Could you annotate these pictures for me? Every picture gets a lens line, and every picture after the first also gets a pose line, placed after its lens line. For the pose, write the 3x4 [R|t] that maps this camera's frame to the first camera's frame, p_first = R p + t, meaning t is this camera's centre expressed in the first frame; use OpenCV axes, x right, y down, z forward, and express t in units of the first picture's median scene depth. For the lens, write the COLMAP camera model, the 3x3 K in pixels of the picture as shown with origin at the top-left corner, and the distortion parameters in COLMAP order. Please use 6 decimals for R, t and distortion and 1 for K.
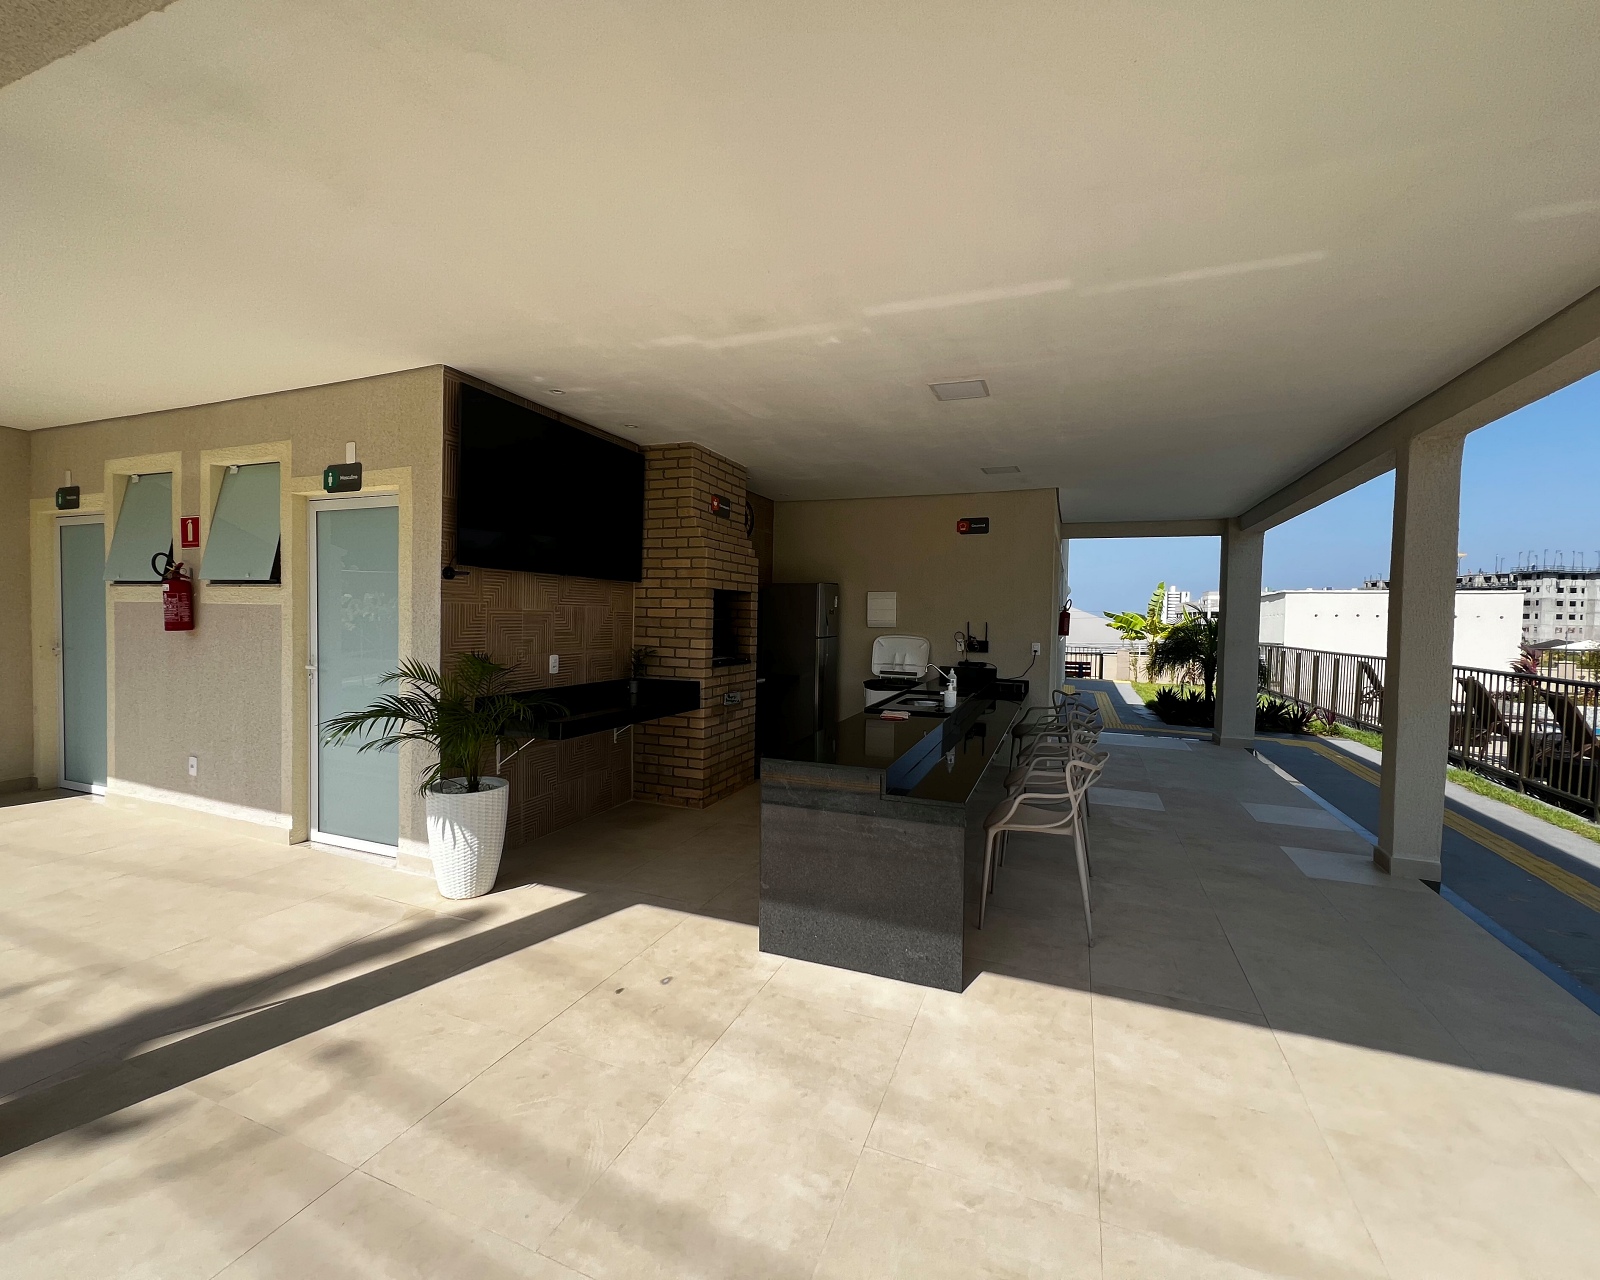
lens RADIAL K [[682.7, 0, 807.0], [0, 682.7, 640.1], [0, 0, 1]] dist [-0.002723, 0.000106]
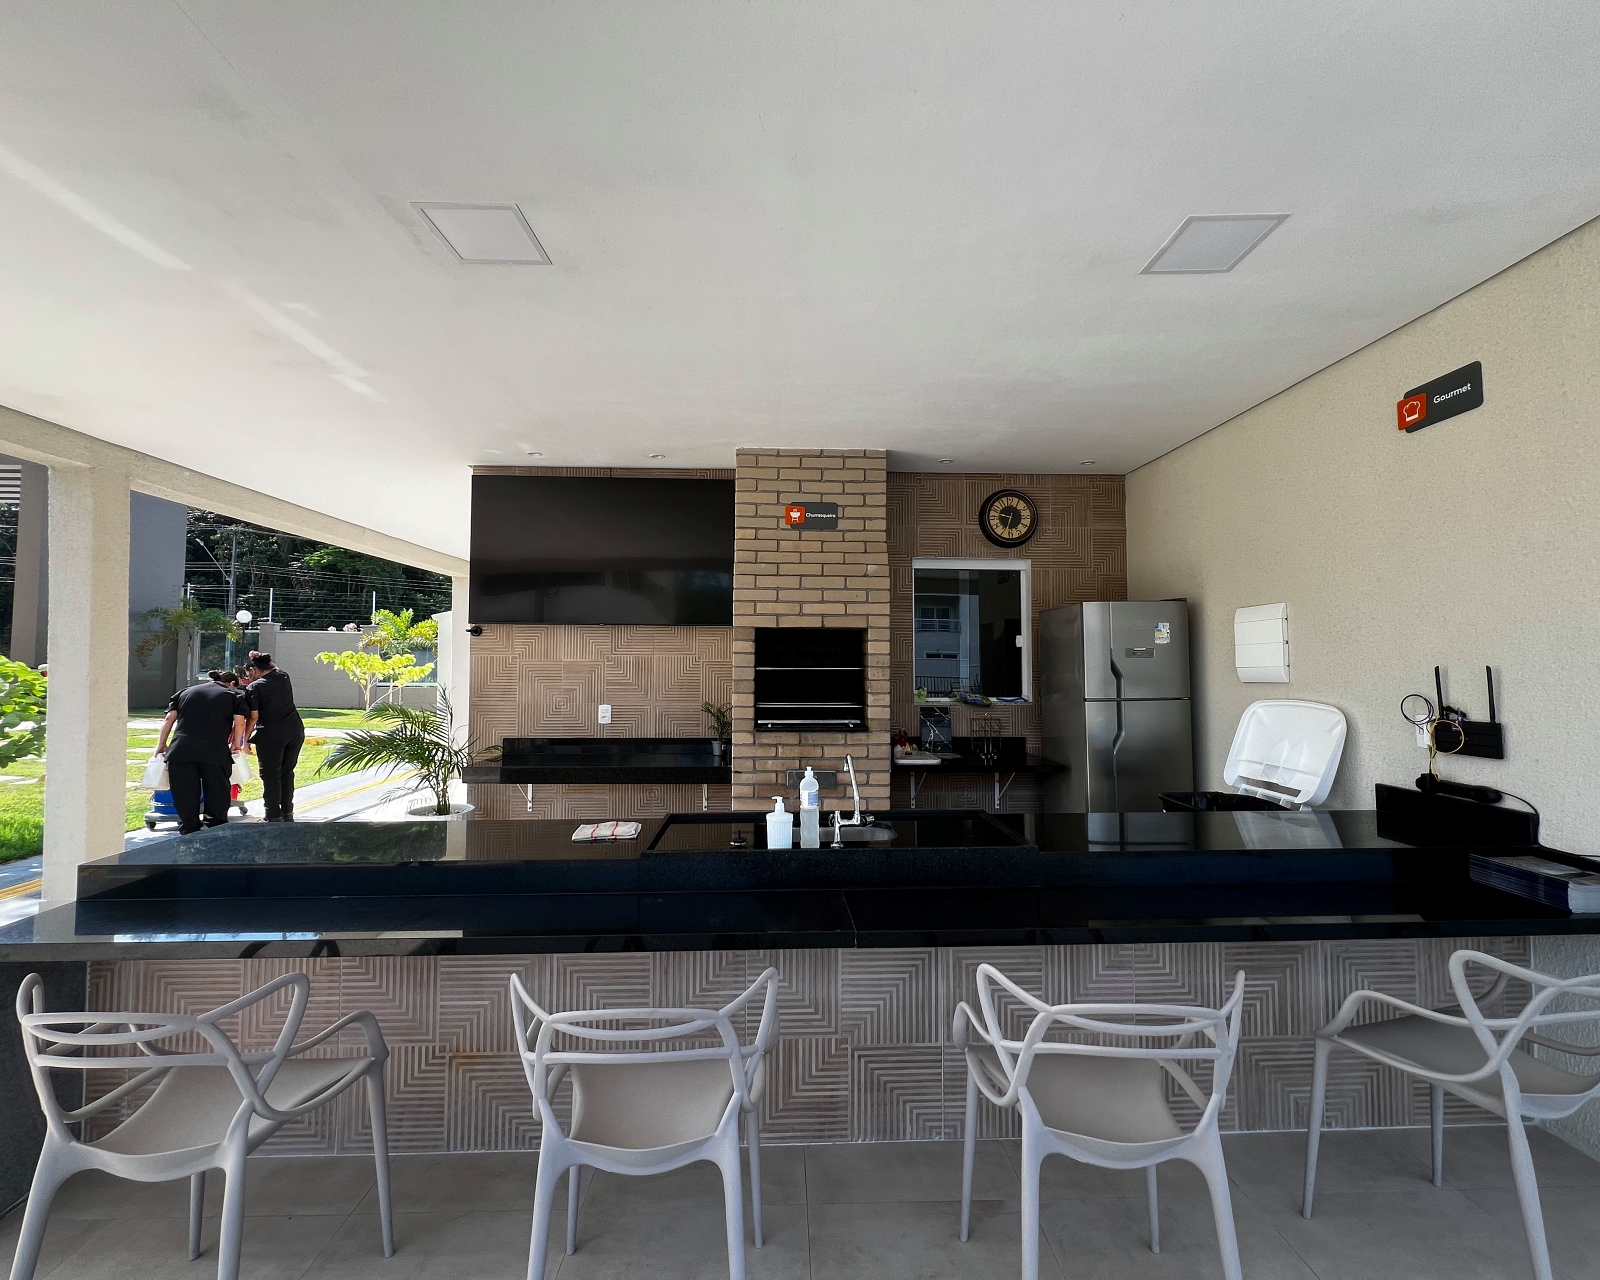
lens RADIAL K [[682.7, 0, 797.4], [0, 682.7, 637.6], [0, 0, 1]] dist [-0.002723, 0.000106]
pose [[0.398565, -0.056055, -0.915425, 0.563135], [-0.026161, 0.997029, -0.072442, -0.009802], [0.916767, 0.052821, 0.395915, 0.725085]]
